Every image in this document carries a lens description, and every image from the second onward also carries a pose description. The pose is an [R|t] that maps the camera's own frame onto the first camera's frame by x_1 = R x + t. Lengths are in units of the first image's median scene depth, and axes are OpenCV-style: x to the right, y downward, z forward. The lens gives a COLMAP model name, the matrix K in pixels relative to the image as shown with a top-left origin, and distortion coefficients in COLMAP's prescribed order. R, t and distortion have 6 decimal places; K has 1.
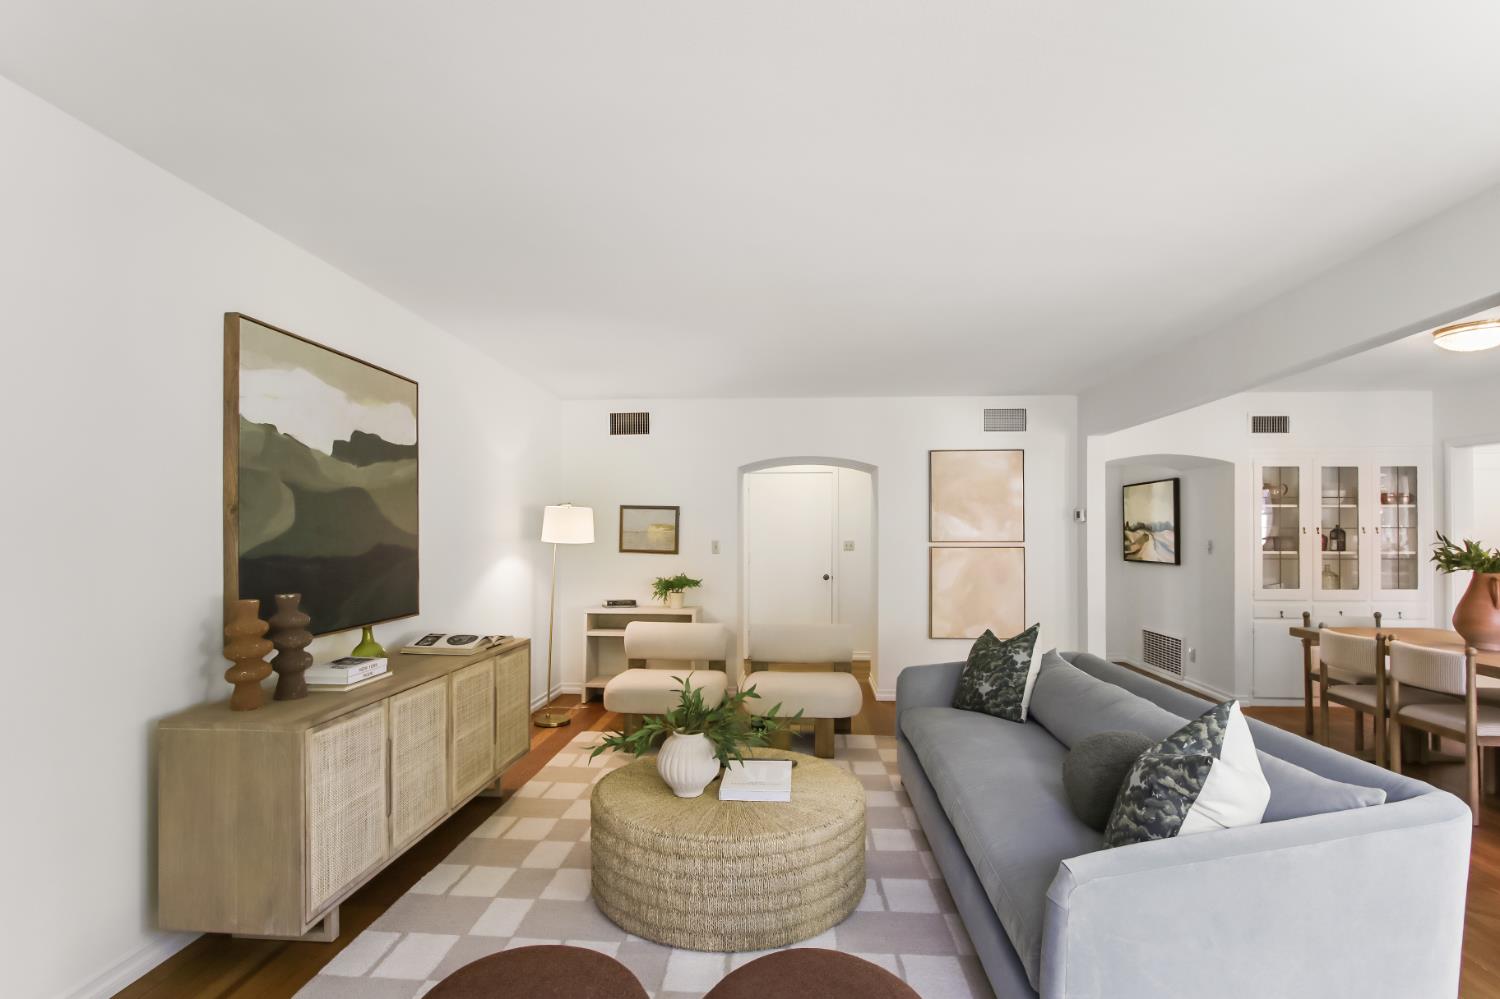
lens RADIAL K [[693.8, 0, 744.4], [0, 693.8, 528.5], [0, 0, 1]] dist [-0.013408, -0.000415]
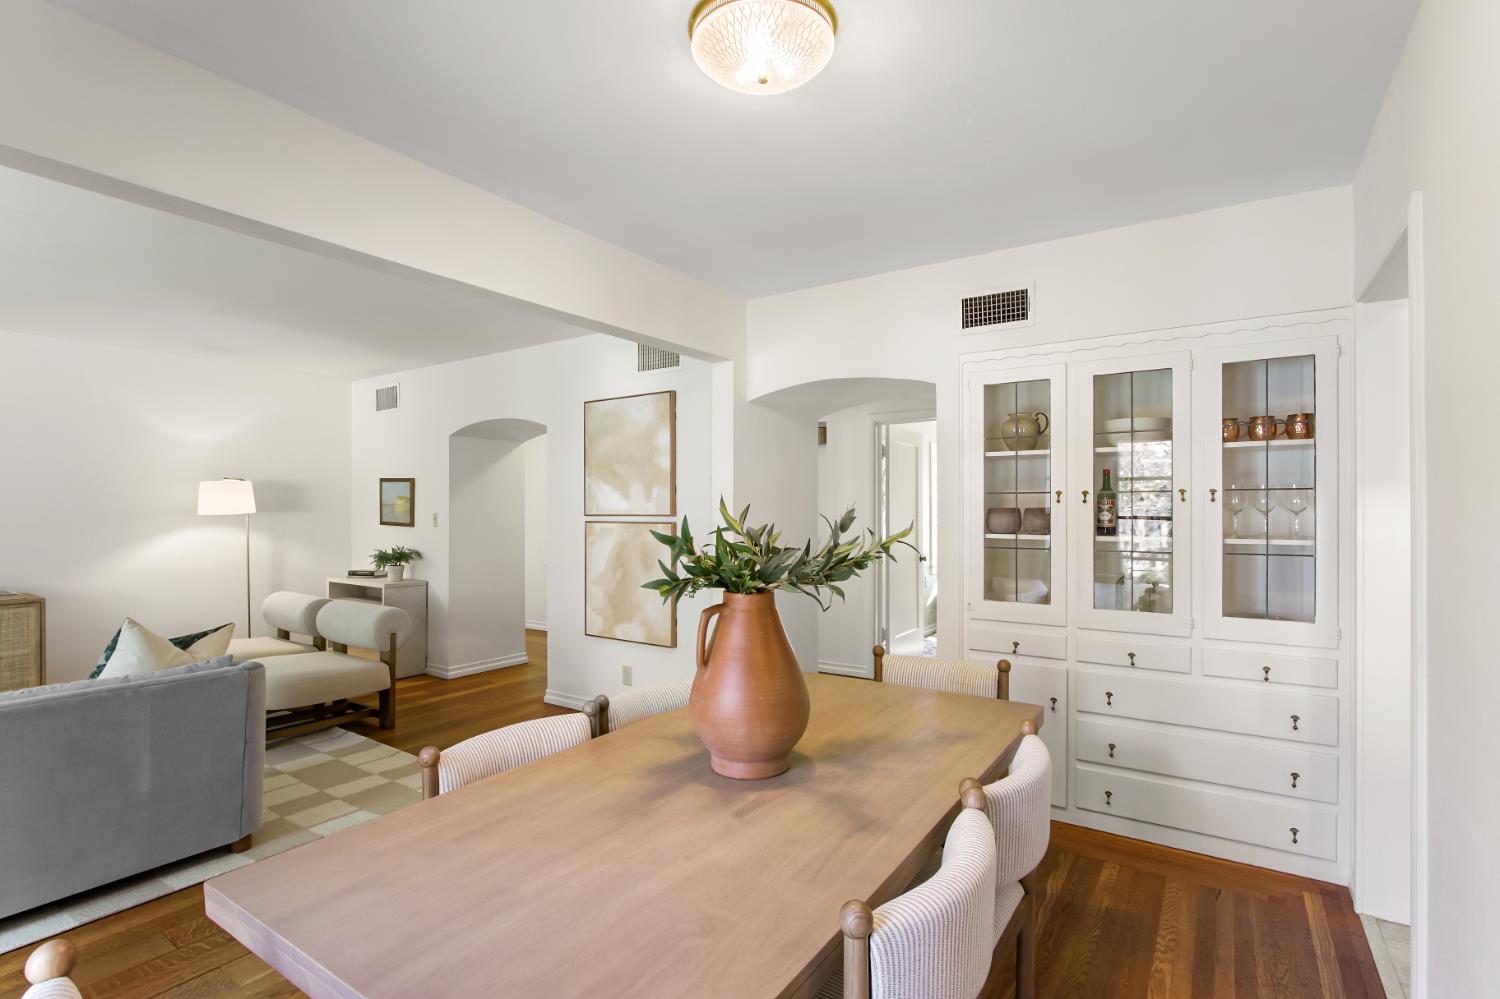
lens RADIAL K [[711.3, 0, 748.9], [0, 711.3, 514.0], [0, 0, 1]] dist [-0.005642, -0.000283]
pose [[0.865745, 0.003399, -0.500475, 0.850770], [0.002576, 0.999933, 0.011248, 0.009211], [0.500480, -0.011027, 0.865678, 0.380083]]
